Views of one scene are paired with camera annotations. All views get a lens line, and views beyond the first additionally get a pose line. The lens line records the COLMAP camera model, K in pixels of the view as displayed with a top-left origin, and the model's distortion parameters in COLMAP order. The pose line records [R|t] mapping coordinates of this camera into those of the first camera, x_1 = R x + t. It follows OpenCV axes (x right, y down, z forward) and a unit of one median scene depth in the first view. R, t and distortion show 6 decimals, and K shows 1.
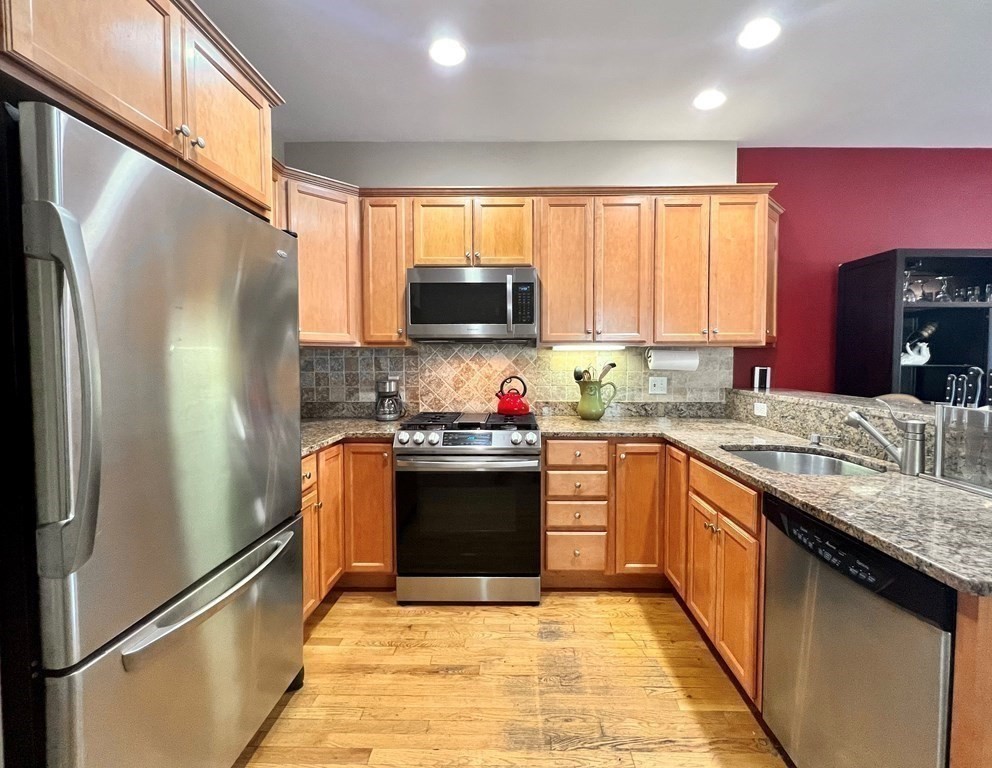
lens RADIAL K [[421.2, 0, 501.3], [0, 421.2, 375.6], [0, 0, 1]] dist [0.004030, -0.000278]
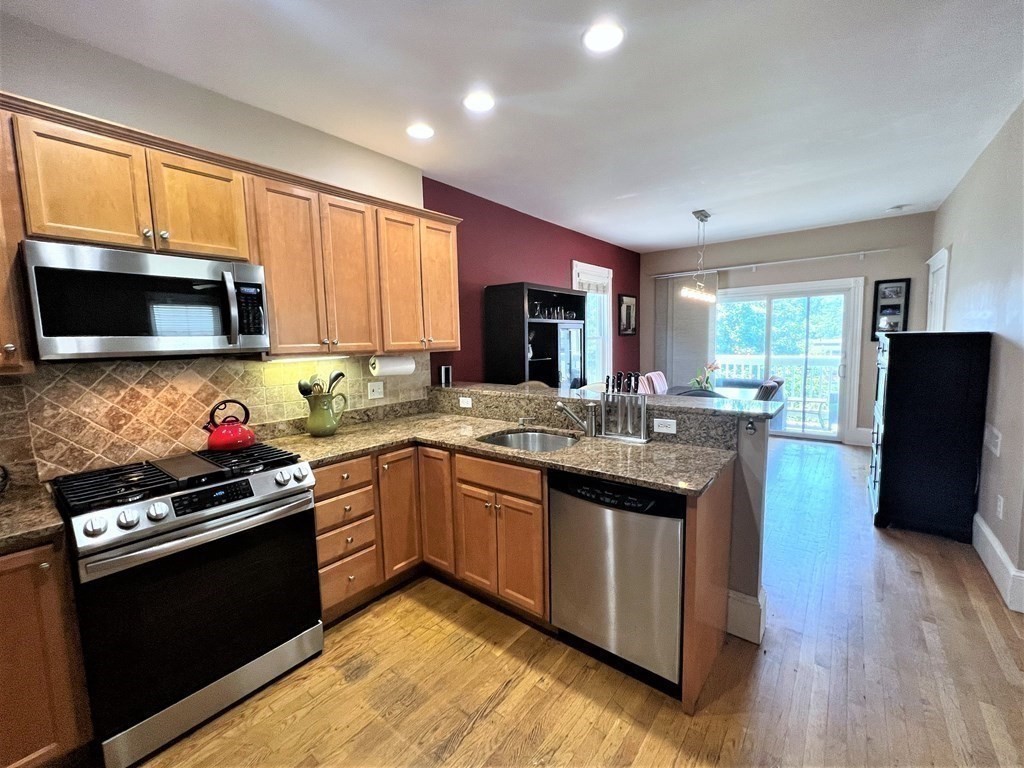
lens RADIAL K [[417.2, 0, 510.8], [0, 417.2, 386.3], [0, 0, 1]] dist [-0.001492, 0.001290]
pose [[0.631148, -0.099084, 0.769308, -0.253879], [0.059123, 0.995068, 0.079656, -0.059633], [-0.773406, -0.004791, 0.633893, 0.116680]]
